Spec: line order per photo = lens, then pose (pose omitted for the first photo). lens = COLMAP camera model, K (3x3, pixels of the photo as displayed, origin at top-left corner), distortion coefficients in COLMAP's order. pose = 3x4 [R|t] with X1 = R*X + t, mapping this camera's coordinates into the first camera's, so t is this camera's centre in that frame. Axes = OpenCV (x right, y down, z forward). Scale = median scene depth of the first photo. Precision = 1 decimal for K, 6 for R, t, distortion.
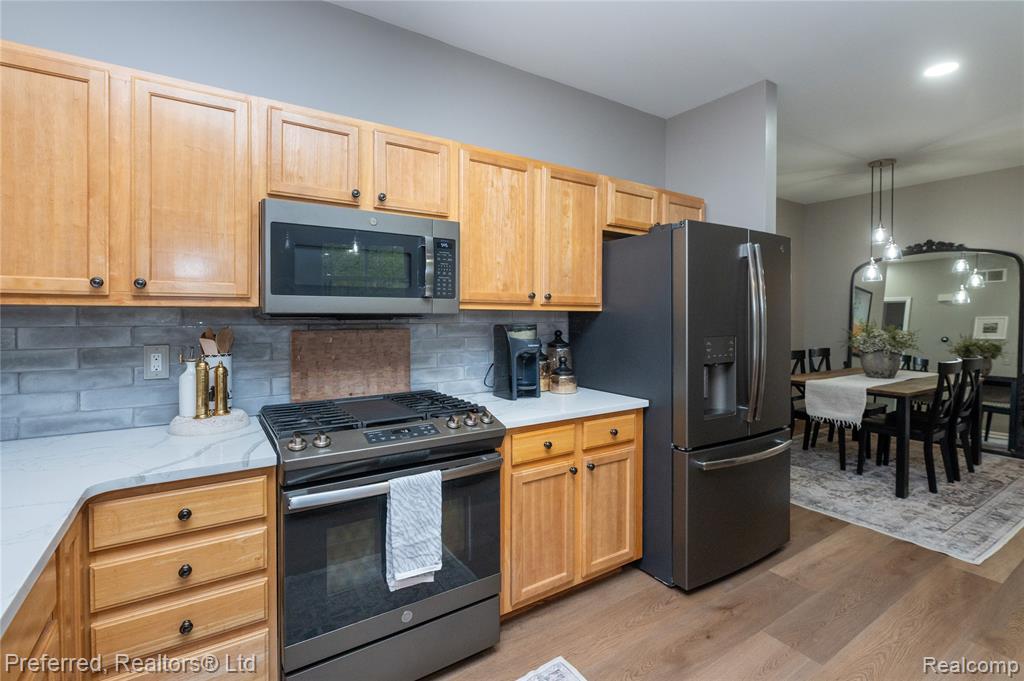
lens RADIAL K [[464.3, 0, 499.4], [0, 464.3, 318.4], [0, 0, 1]] dist [0.002340, -0.003432]
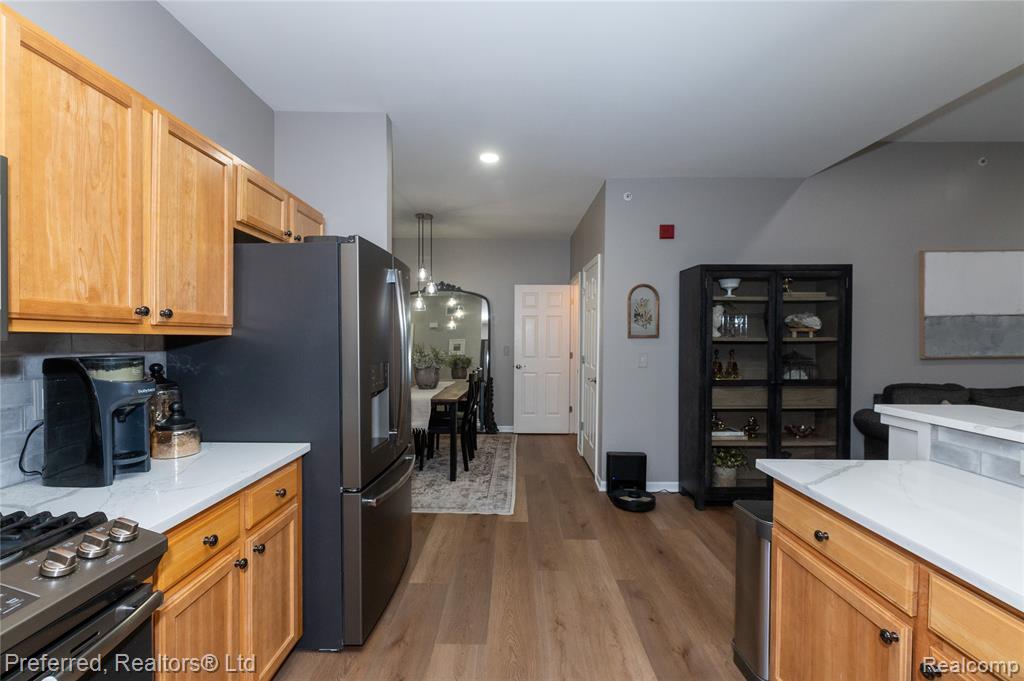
lens RADIAL K [[464.3, 0, 503.0], [0, 464.3, 339.6], [0, 0, 1]] dist [0.002340, -0.003432]
pose [[0.548671, -0.003162, 0.836033, -0.181955], [0.003467, 0.999993, 0.001507, -0.009386], [-0.836031, 0.002072, 0.548678, 0.245777]]
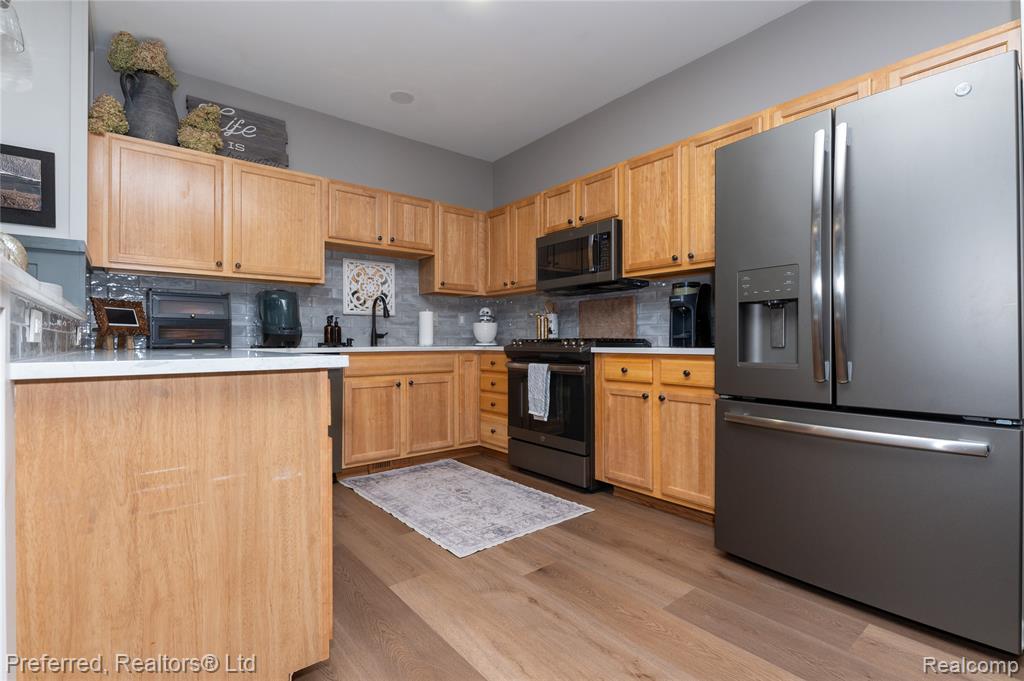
lens RADIAL K [[464.3, 0, 510.1], [0, 464.3, 340.5], [0, 0, 1]] dist [0.002340, -0.003432]
pose [[0.119862, -0.000059, -0.992791, 1.164165], [-0.005795, 0.999983, -0.000759, 0.160388], [0.992774, 0.005844, 0.119860, 0.434330]]
